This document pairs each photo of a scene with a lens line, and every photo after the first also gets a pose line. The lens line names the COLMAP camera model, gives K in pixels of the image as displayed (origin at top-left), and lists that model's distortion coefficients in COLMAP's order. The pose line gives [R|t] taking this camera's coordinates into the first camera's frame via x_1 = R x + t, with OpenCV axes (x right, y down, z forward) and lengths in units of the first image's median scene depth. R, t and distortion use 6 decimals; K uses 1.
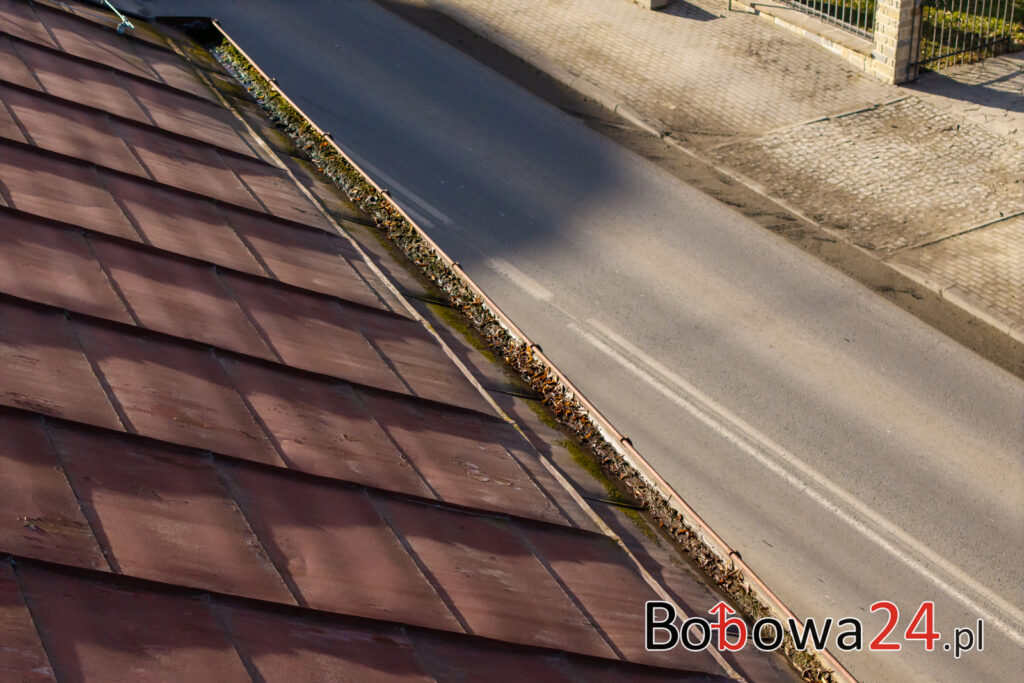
lens RADIAL K [[2156.7, 0, 509.3], [0, 2156.7, 343.3], [0, 0, 1]] dist [-0.101204, 0.000000]
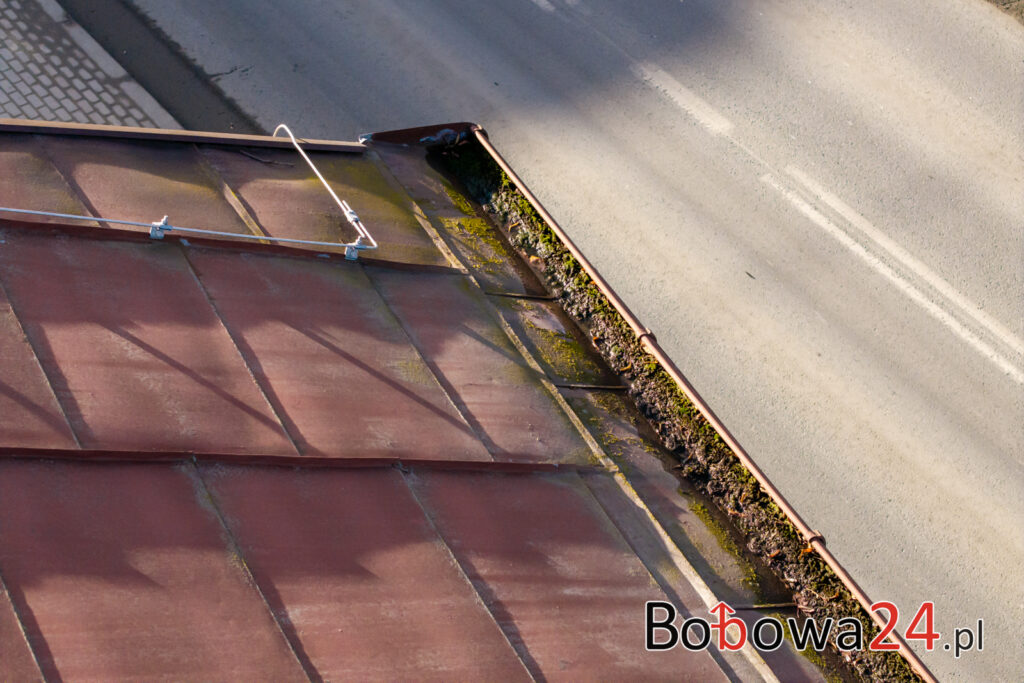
lens RADIAL K [[2156.7, 0, 511.1], [0, 2156.7, 341.6], [0, 0, 1]] dist [-0.101204, 0.000000]
pose [[0.998720, -0.029356, 0.041186, -0.093865], [0.018124, 0.967962, 0.250444, -0.144981], [-0.047219, -0.249377, 0.967255, 0.273666]]
